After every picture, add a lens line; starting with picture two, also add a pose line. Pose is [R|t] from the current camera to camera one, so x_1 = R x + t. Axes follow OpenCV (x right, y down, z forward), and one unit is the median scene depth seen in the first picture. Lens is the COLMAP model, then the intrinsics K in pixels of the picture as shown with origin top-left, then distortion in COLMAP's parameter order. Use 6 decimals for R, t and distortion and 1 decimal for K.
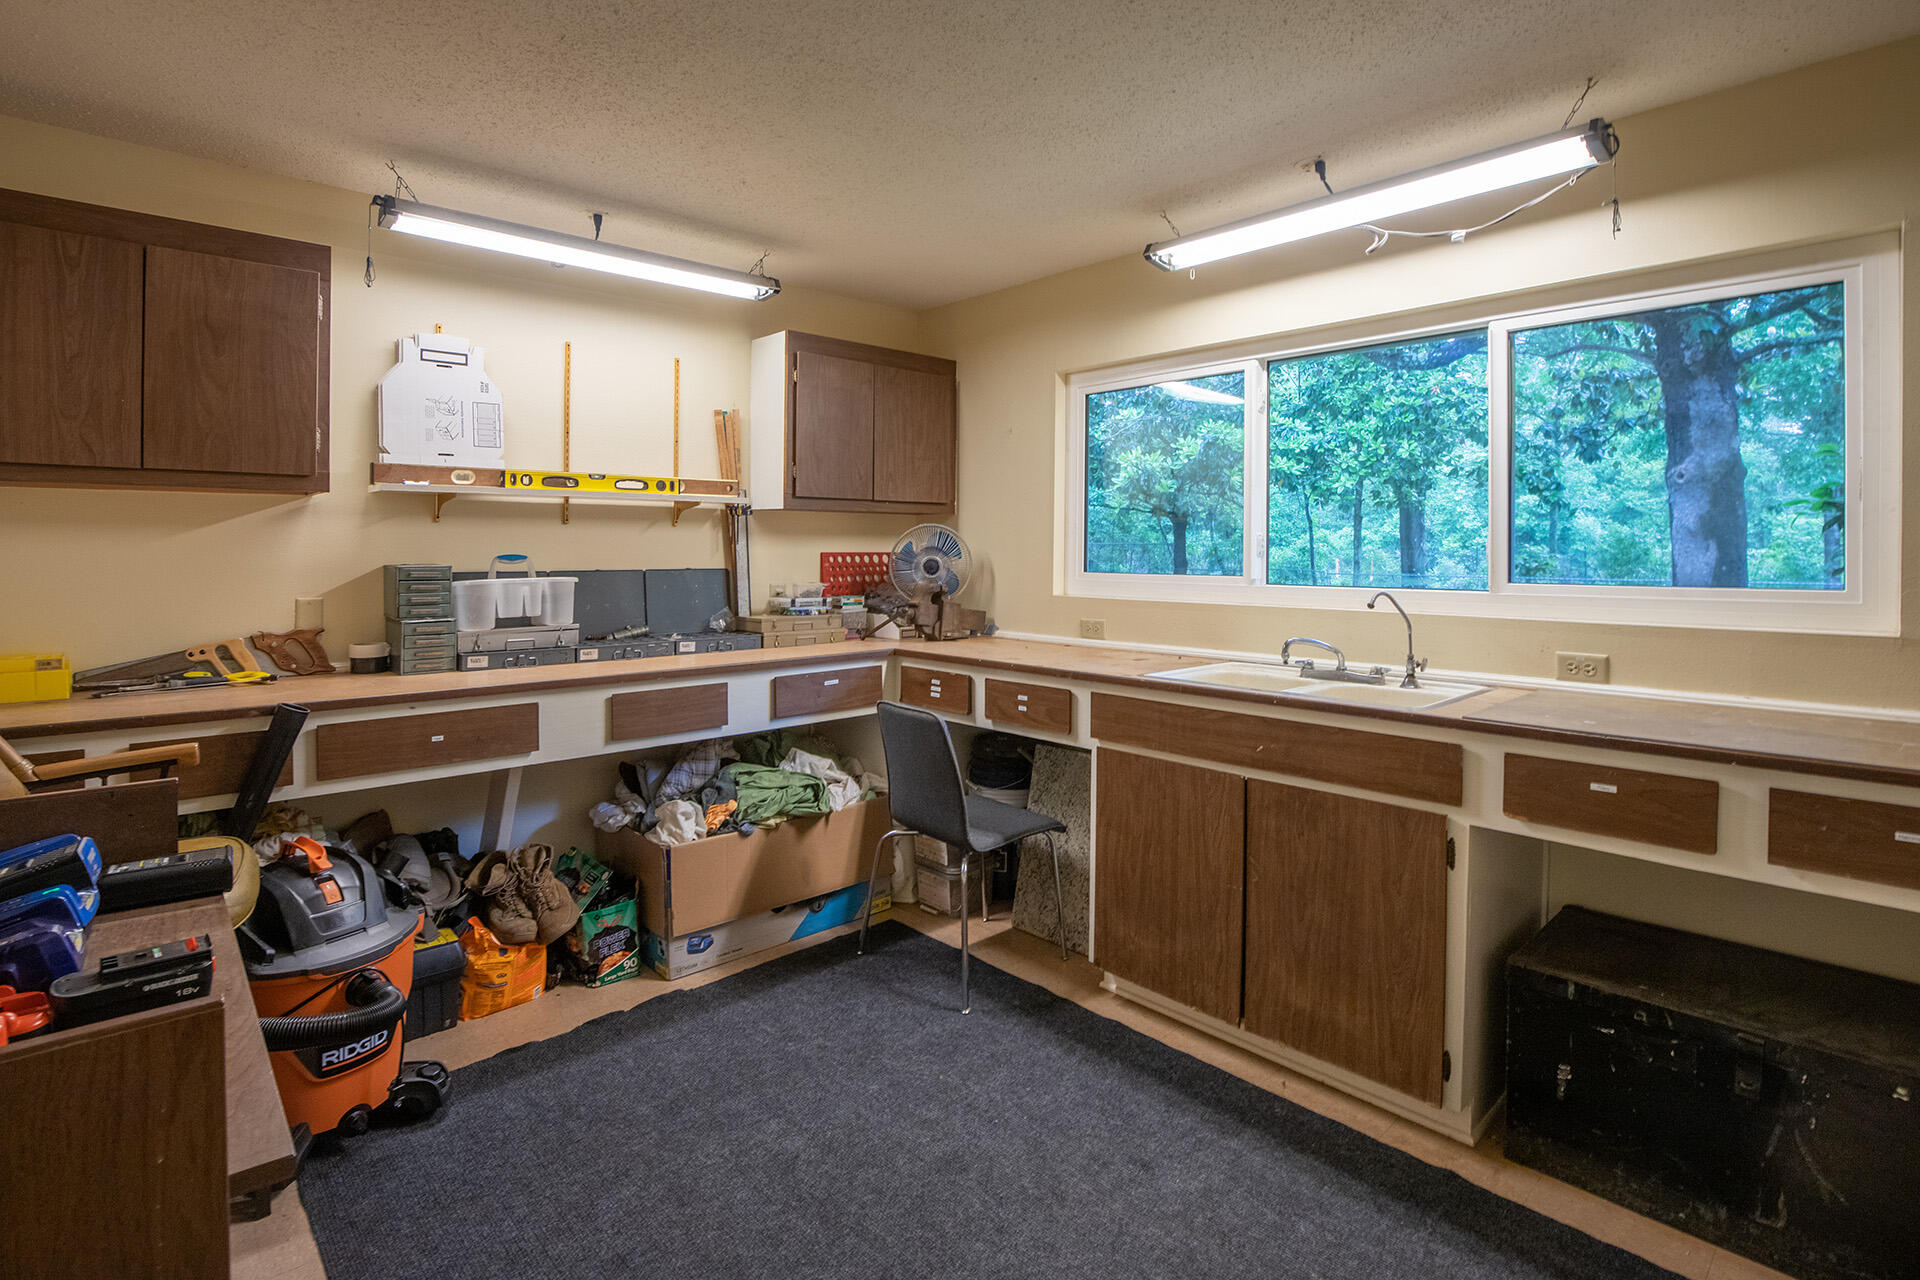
lens RADIAL K [[935.7, 0, 960.8], [0, 935.7, 555.6], [0, 0, 1]] dist [-0.018216, -0.000074]
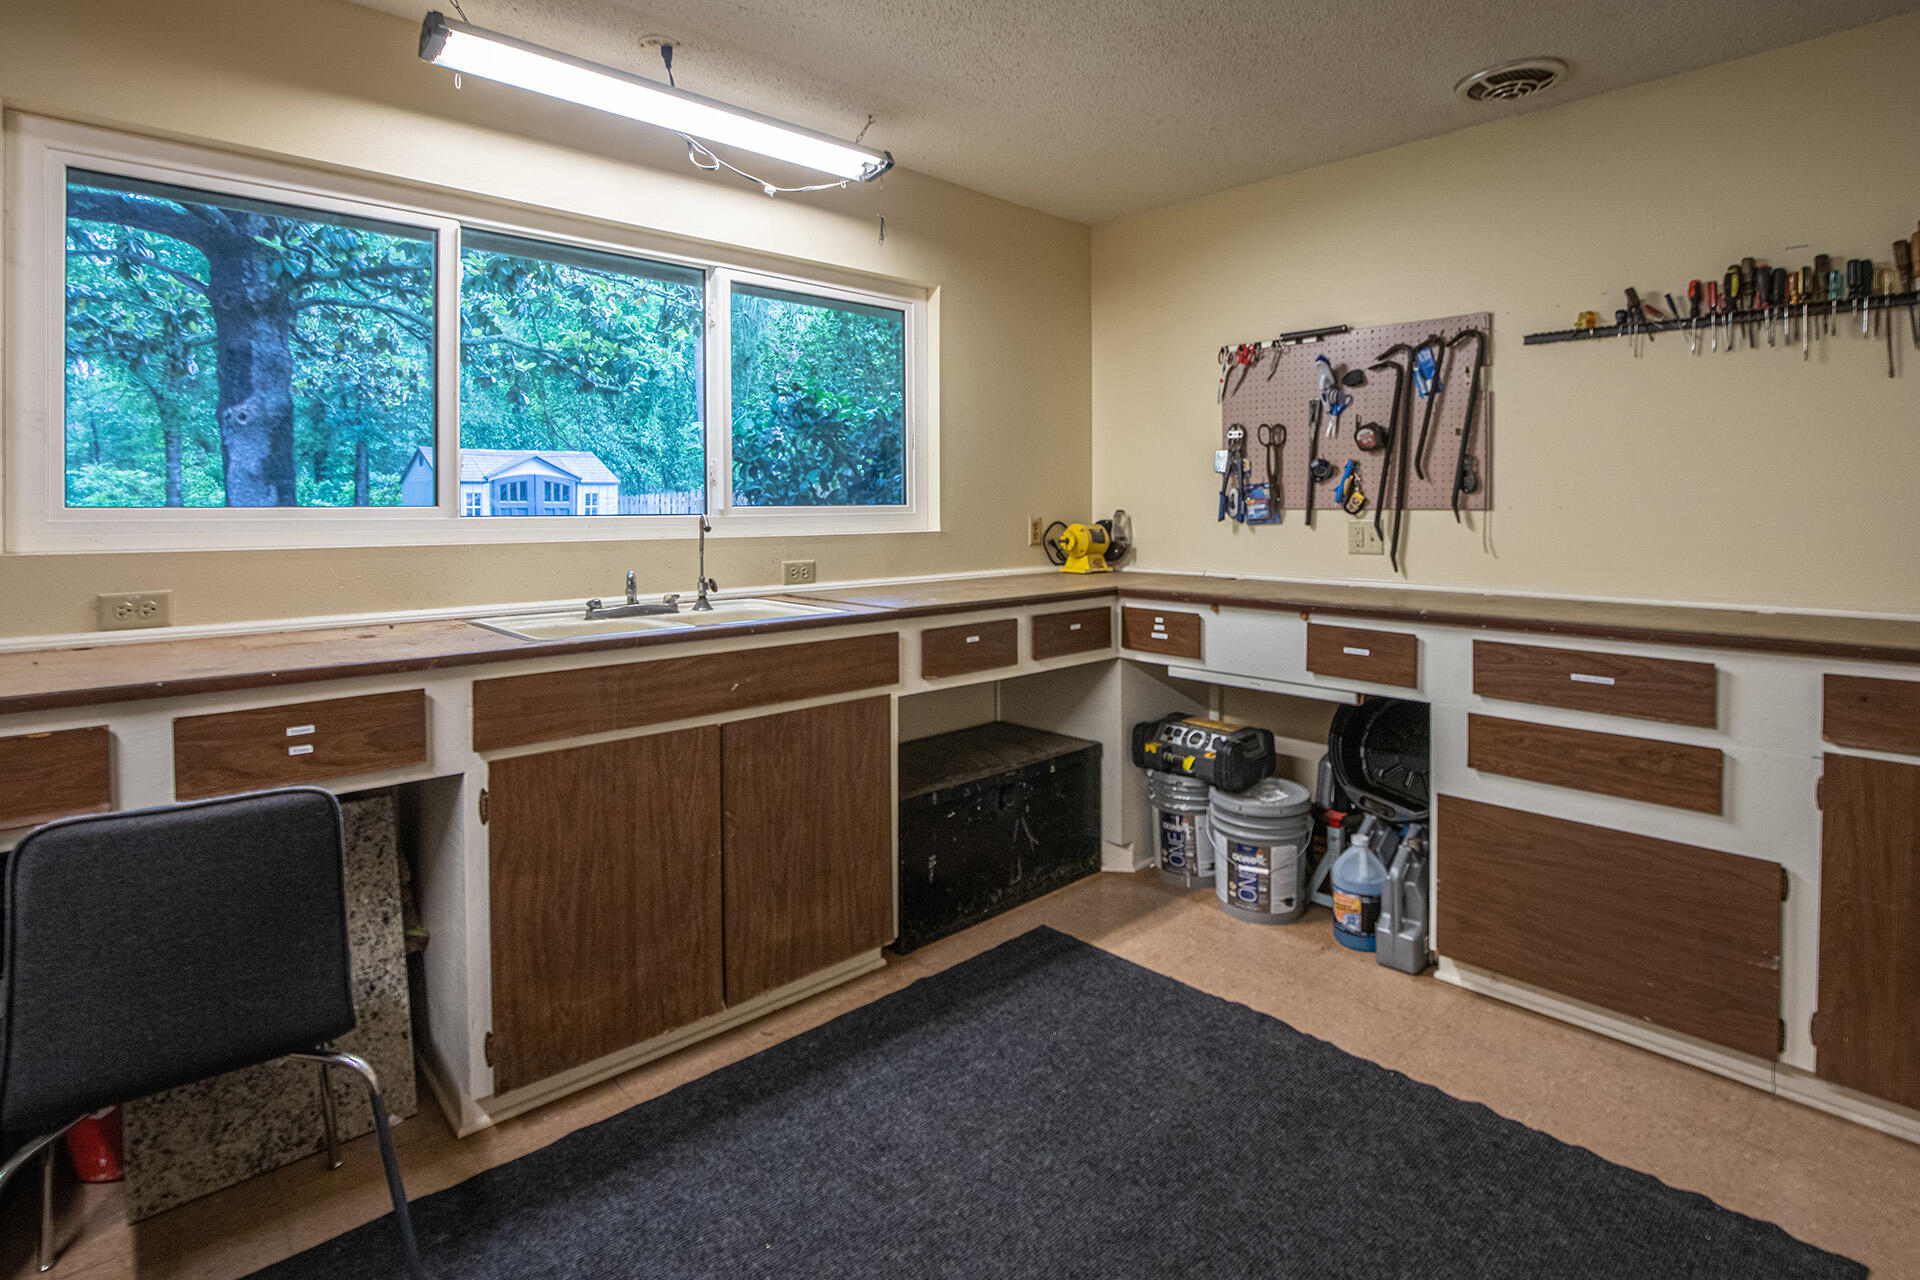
lens RADIAL K [[962.0, 0, 960.8], [0, 962.0, 511.7], [0, 0, 1]] dist [-0.020458, 0.000189]
pose [[-0.003784, -0.007432, 0.999965, -0.559450], [0.009059, 0.999931, 0.007466, 0.029758], [-0.999952, 0.009087, -0.003716, 0.721528]]
